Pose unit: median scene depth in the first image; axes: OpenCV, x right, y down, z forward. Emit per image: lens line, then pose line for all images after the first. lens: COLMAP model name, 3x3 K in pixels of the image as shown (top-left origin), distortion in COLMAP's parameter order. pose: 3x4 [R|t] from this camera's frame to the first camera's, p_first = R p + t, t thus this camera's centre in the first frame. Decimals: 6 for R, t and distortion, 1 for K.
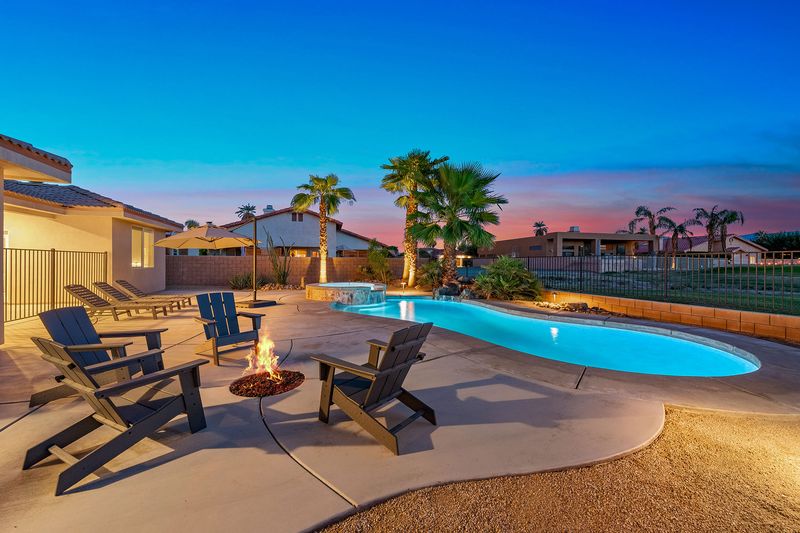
lens RADIAL K [[319.0, 0, 398.8], [0, 319.0, 264.3], [0, 0, 1]] dist [0.014321, 0.000155]
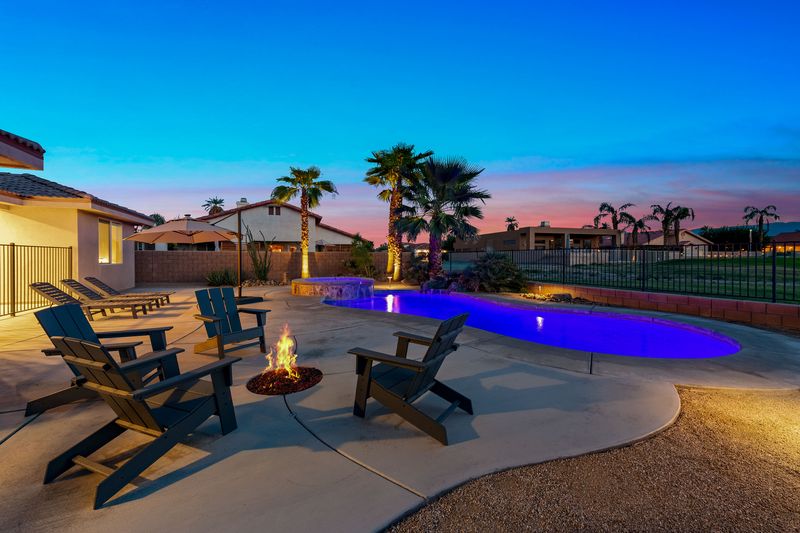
lens RADIAL K [[319.0, 0, 401.4], [0, 319.0, 258.8], [0, 0, 1]] dist [0.014321, 0.000155]
pose [[0.996228, -0.007023, 0.086484, -0.127519], [0.007029, 0.999975, 0.000228, 0.006586], [-0.086484, 0.000380, 0.996253, 0.008069]]
